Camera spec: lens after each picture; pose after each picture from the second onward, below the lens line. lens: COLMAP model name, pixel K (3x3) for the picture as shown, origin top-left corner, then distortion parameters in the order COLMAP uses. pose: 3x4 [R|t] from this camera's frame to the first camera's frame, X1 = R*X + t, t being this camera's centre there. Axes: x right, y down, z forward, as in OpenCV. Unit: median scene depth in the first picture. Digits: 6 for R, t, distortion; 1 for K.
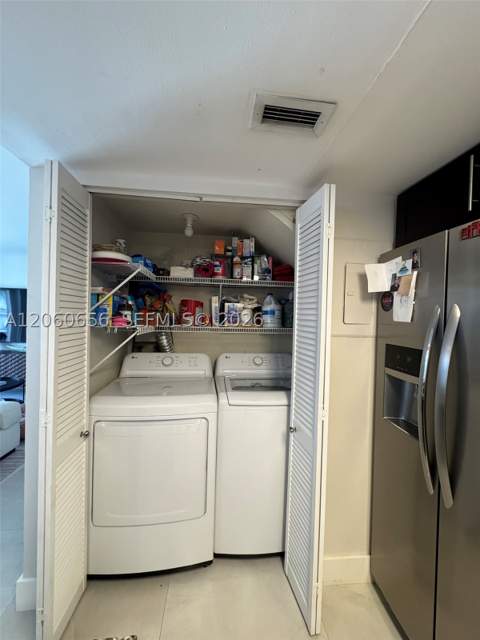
lens RADIAL K [[257.6, 0, 240.5], [0, 257.6, 317.3], [0, 0, 1]] dist [0.001842, -0.000126]
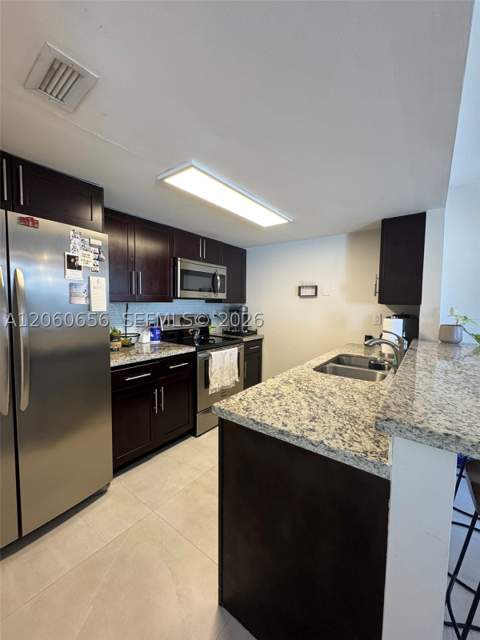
lens RADIAL K [[257.6, 0, 240.0], [0, 257.6, 321.9], [0, 0, 1]] dist [0.001842, -0.000126]
pose [[-0.718492, -0.069535, 0.692051, -0.815724], [-0.017802, 0.996503, 0.081642, 0.081478], [-0.695307, 0.046339, -0.717217, 0.909834]]
